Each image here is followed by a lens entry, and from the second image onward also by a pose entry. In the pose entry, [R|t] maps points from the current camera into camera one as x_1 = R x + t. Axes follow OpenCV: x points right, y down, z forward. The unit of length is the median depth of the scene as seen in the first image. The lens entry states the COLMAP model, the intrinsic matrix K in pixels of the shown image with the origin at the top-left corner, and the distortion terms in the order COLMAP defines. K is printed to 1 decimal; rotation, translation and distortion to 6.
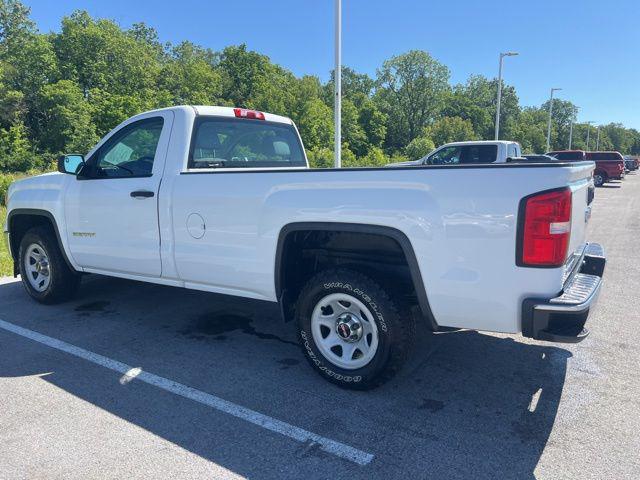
lens RADIAL K [[475.3, 0, 326.4], [0, 475.3, 238.4], [0, 0, 1]] dist [0.054176, -0.060196]
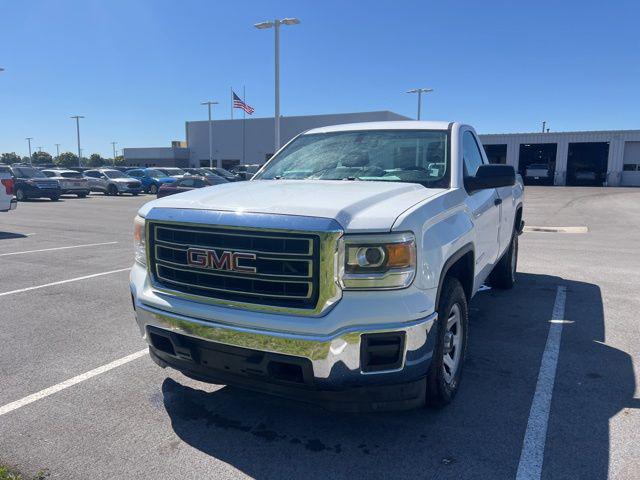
lens RADIAL K [[475.3, 0, 320.7], [0, 475.3, 238.6], [0, 0, 1]] dist [0.054176, -0.060196]
pose [[-0.070122, -0.132421, 0.988710, -1.266750], [0.149050, 0.978632, 0.141642, -0.196026], [-0.986340, 0.157300, -0.048886, 1.263091]]
